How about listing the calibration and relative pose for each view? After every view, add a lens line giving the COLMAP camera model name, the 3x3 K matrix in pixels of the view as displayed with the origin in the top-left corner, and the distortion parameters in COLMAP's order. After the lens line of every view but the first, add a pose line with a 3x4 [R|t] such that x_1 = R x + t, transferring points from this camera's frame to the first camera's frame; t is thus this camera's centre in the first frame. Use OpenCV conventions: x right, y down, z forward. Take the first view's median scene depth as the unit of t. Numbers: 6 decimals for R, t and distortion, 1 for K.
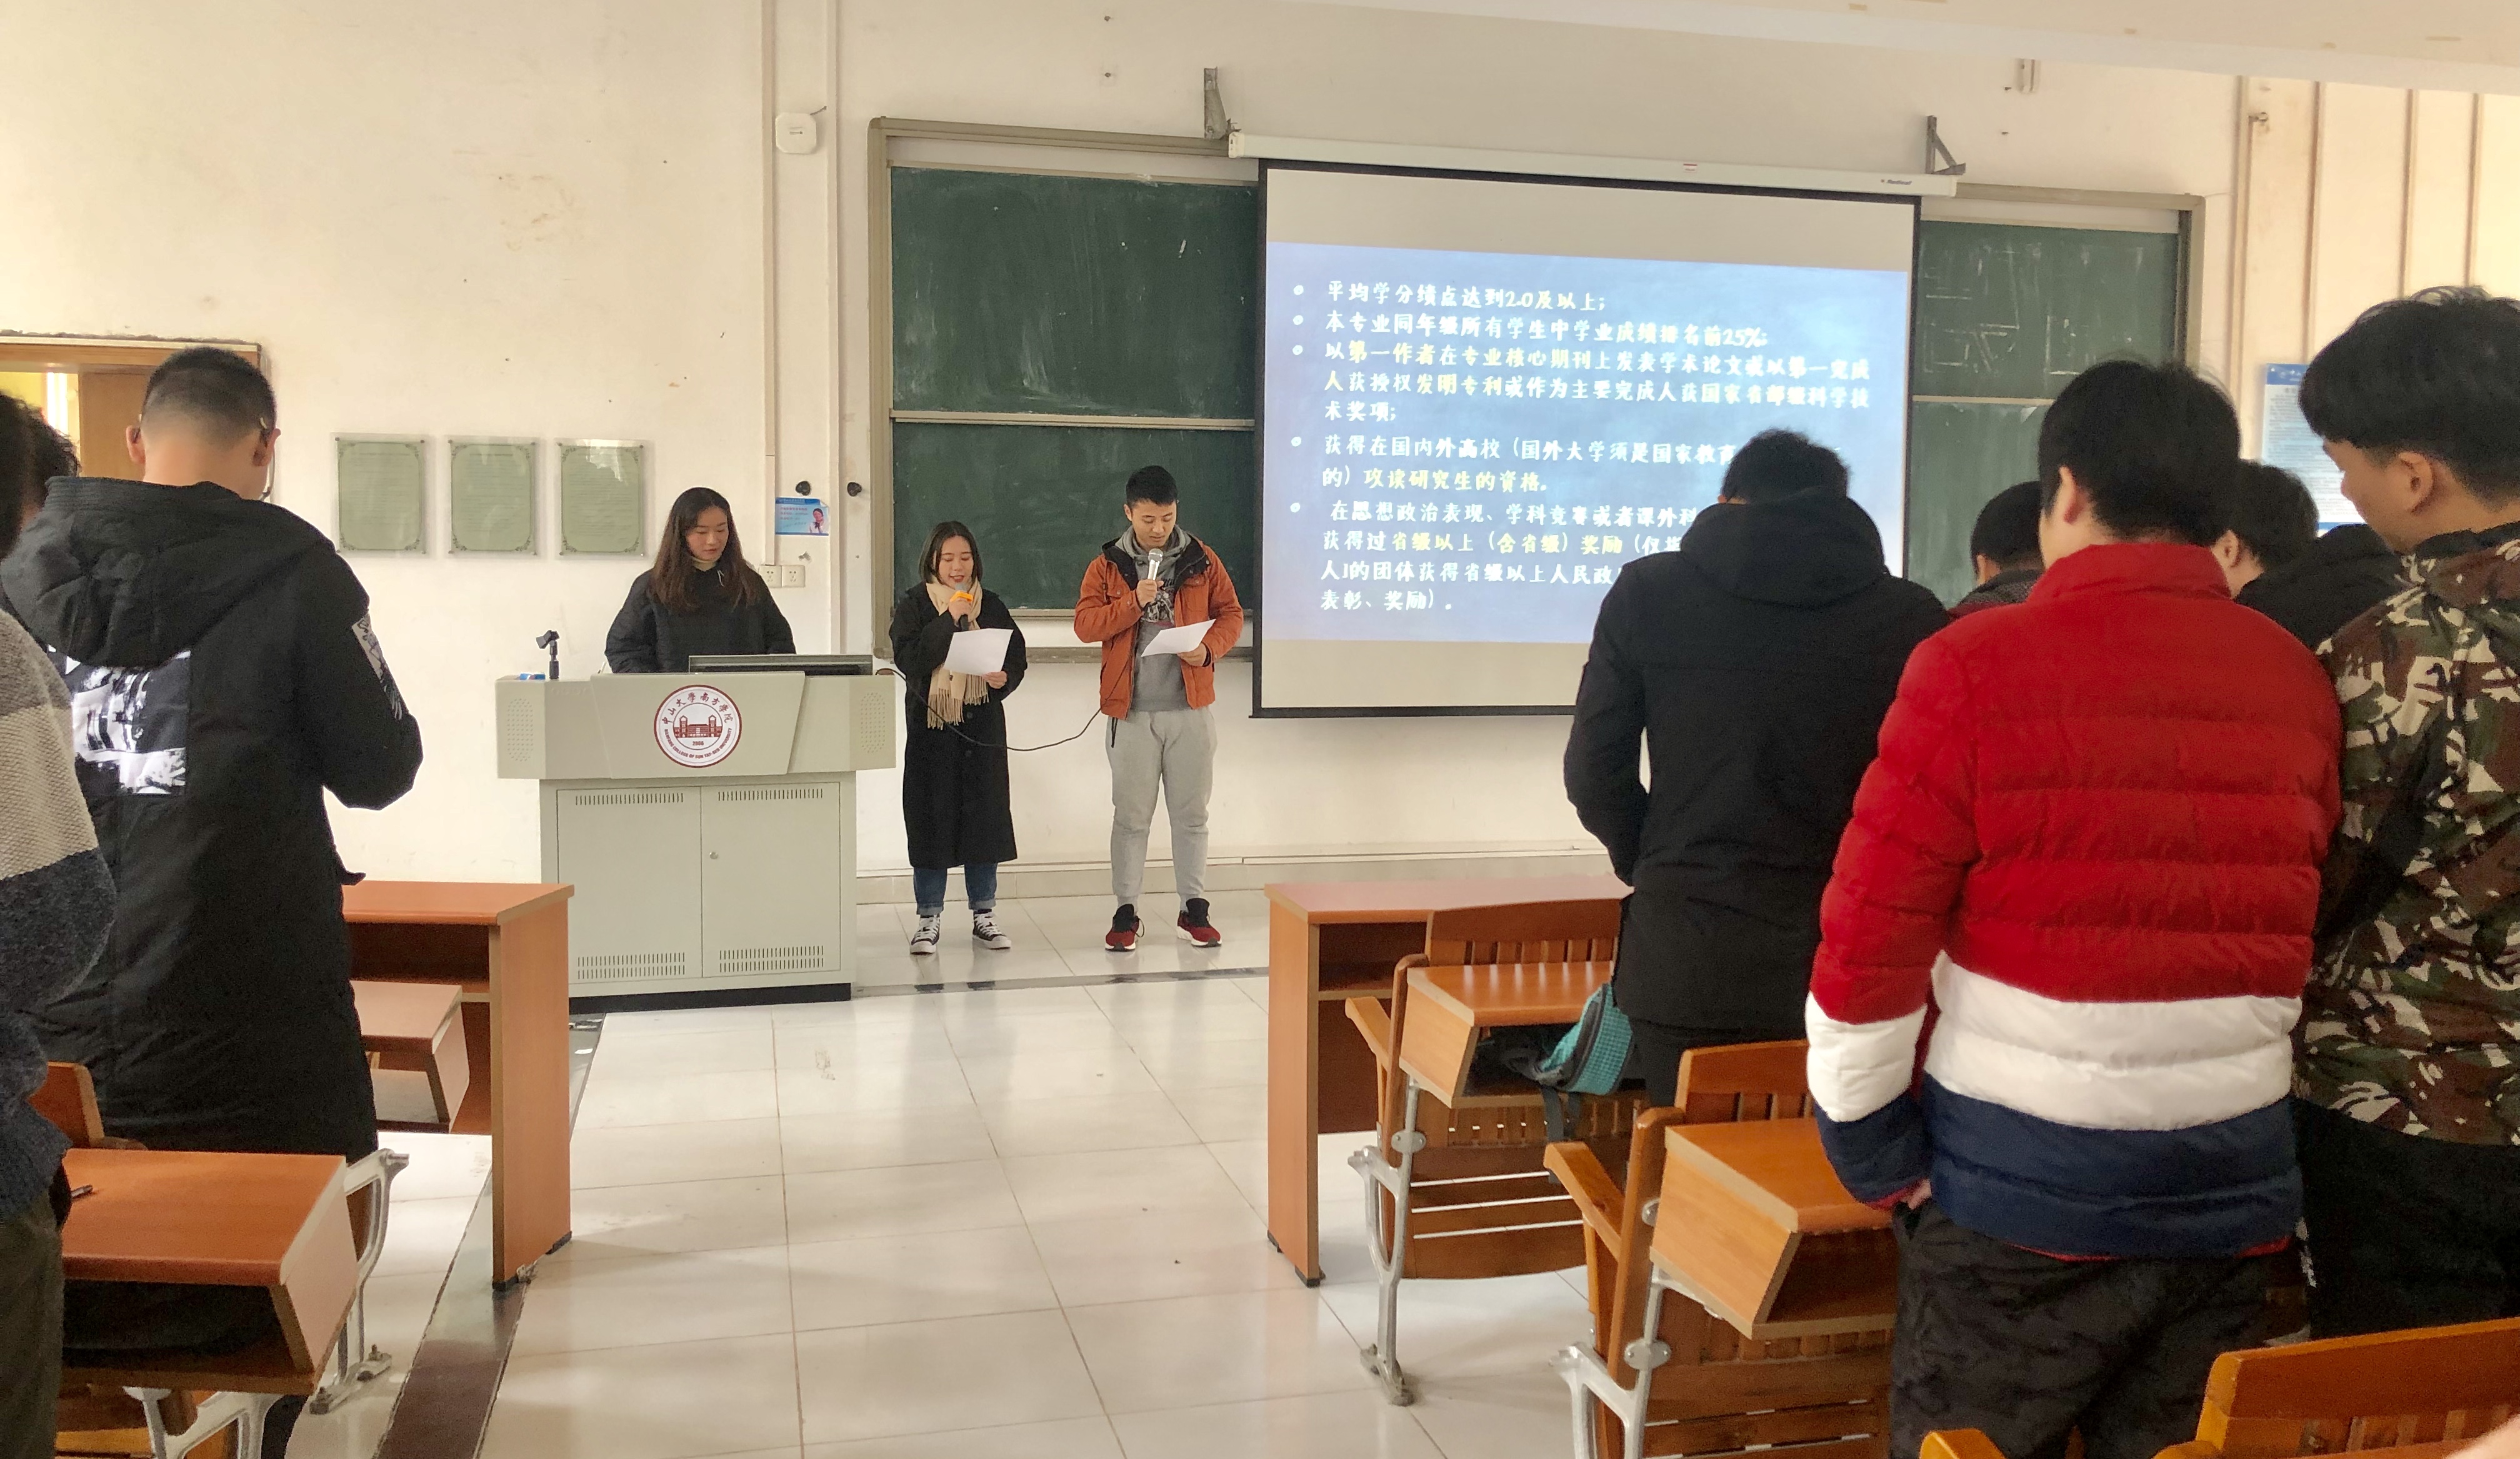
lens RADIAL K [[2068.3, 0, 1261.4], [0, 2068.3, 717.9], [0, 0, 1]] dist [0.003700, -0.027954]
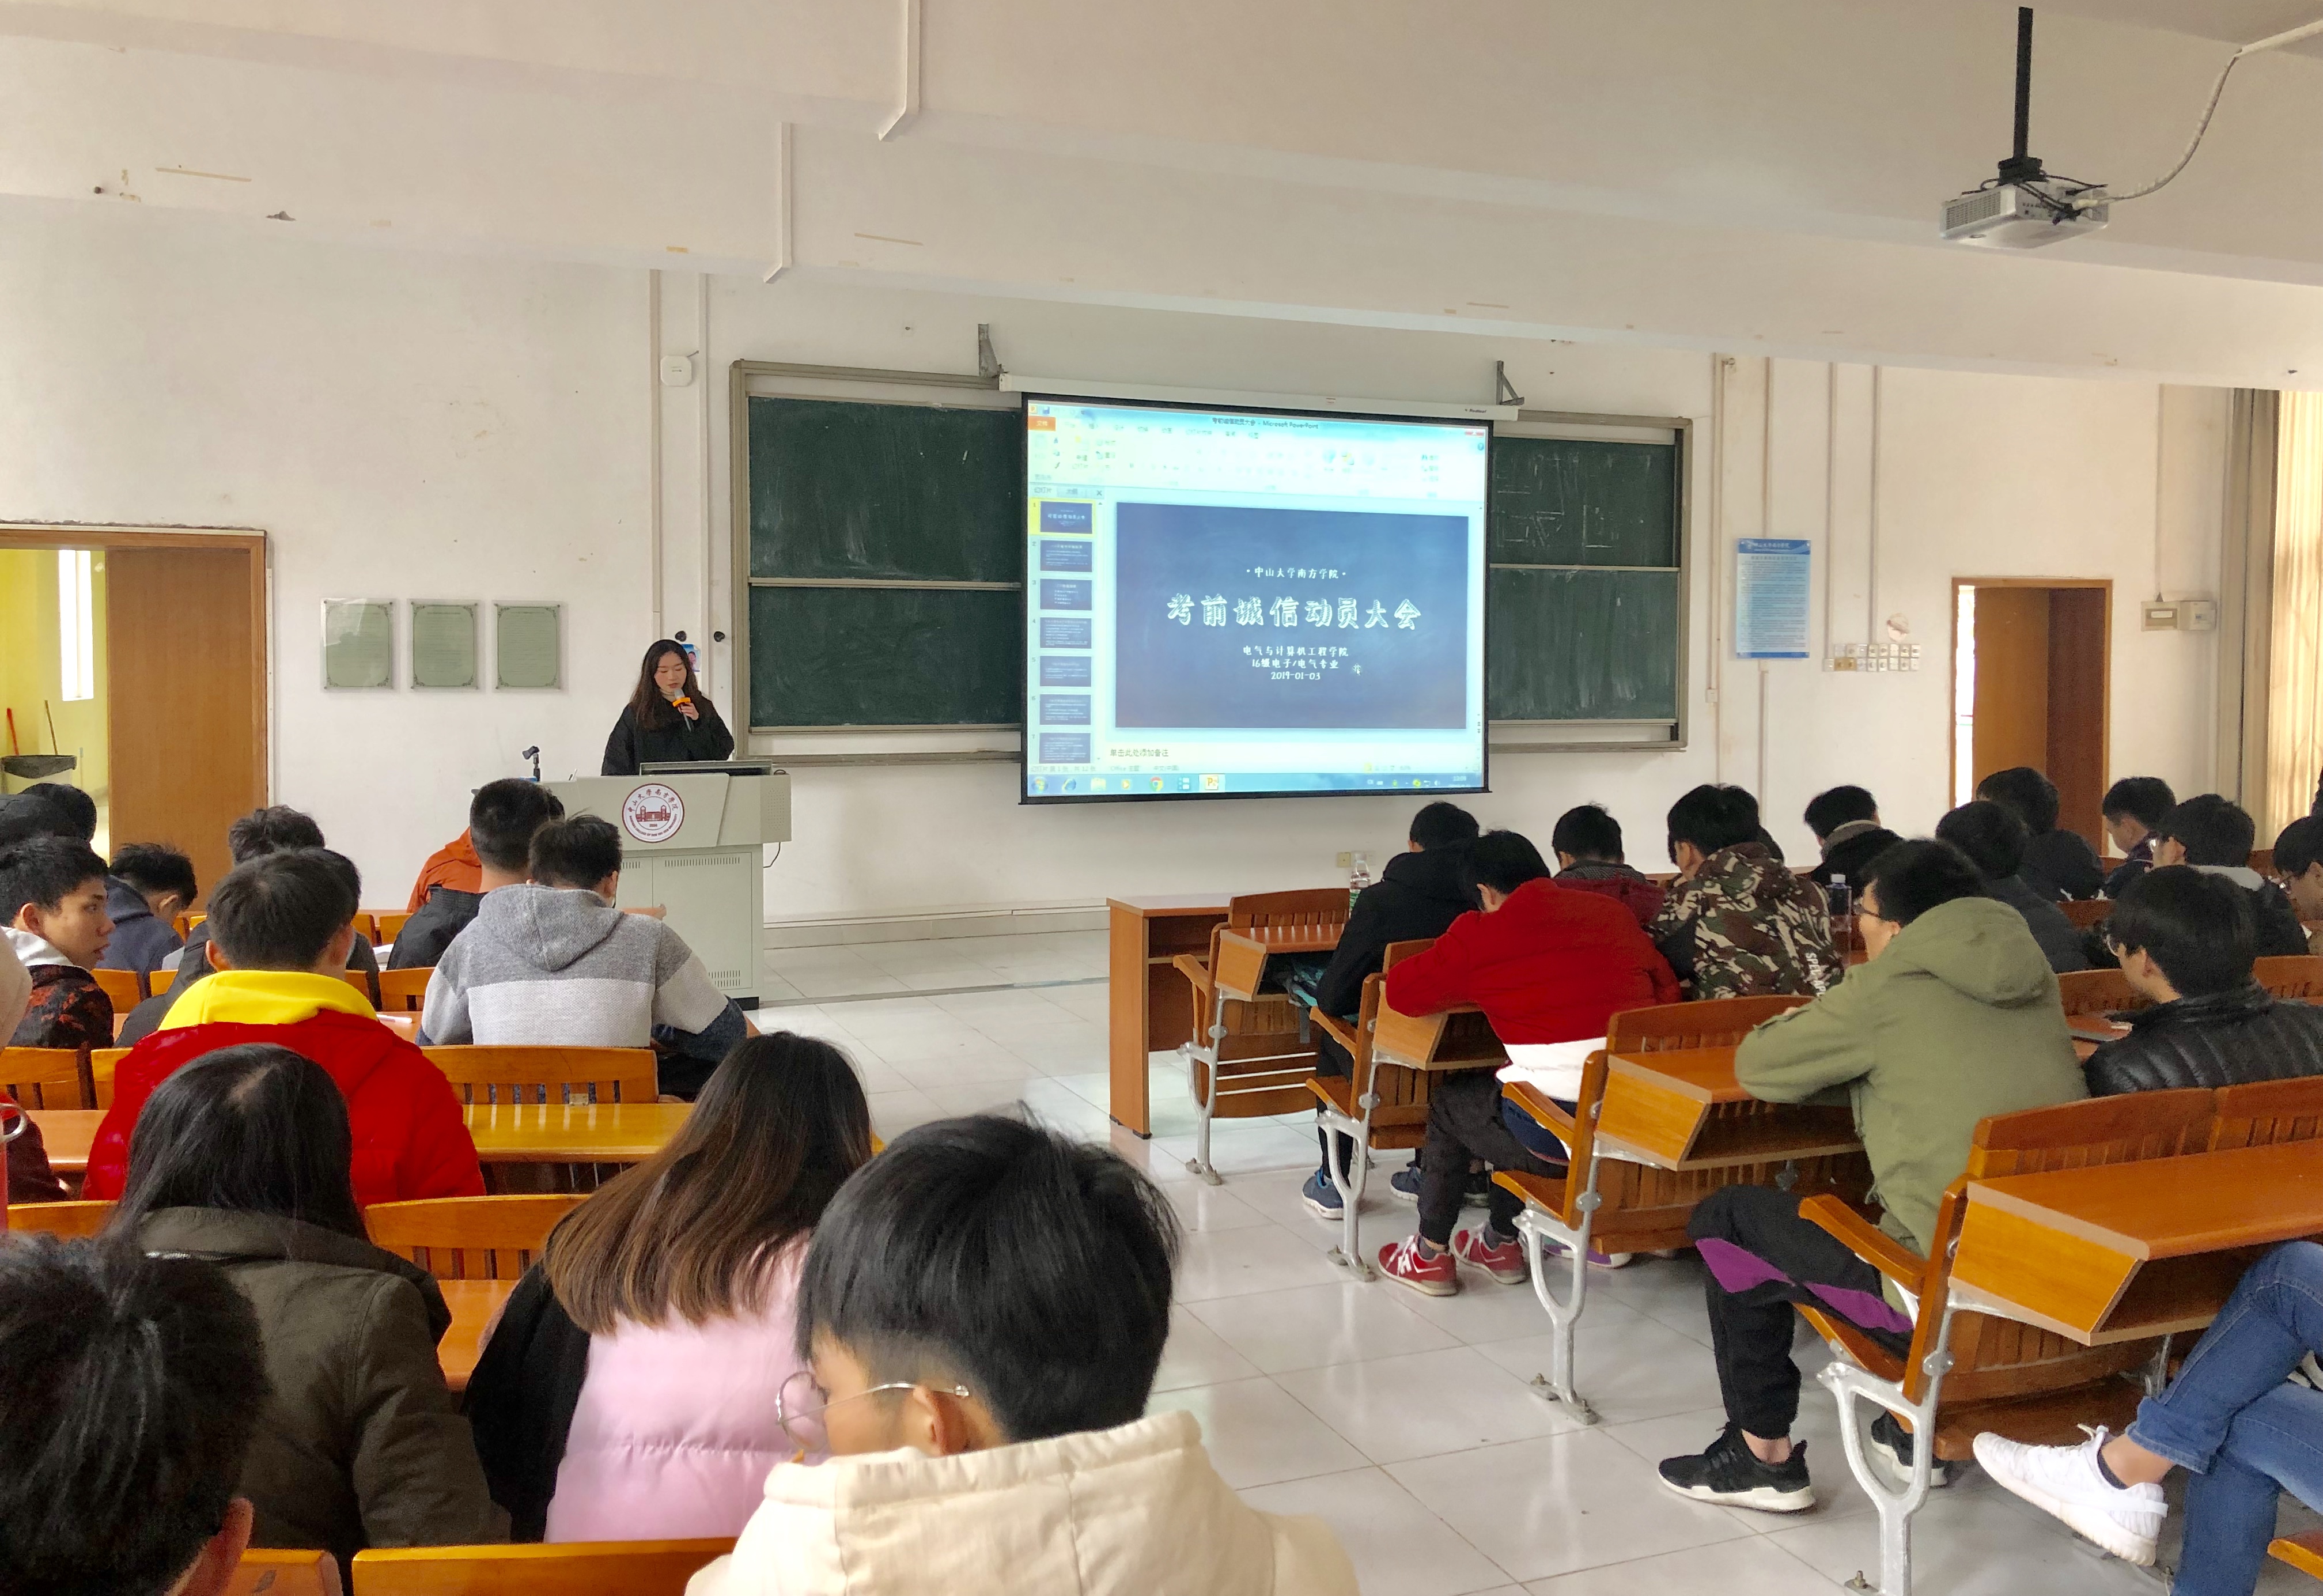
lens RADIAL K [[1948.2, 0, 1158.0], [0, 1948.2, 806.1], [0, 0, 1]] dist [-0.019815, -0.000560]
pose [[0.991041, -0.015180, 0.132689, -0.085825], [0.015849, 0.999866, -0.003982, 0.007872], [-0.132611, 0.006049, 0.991150, -0.277024]]
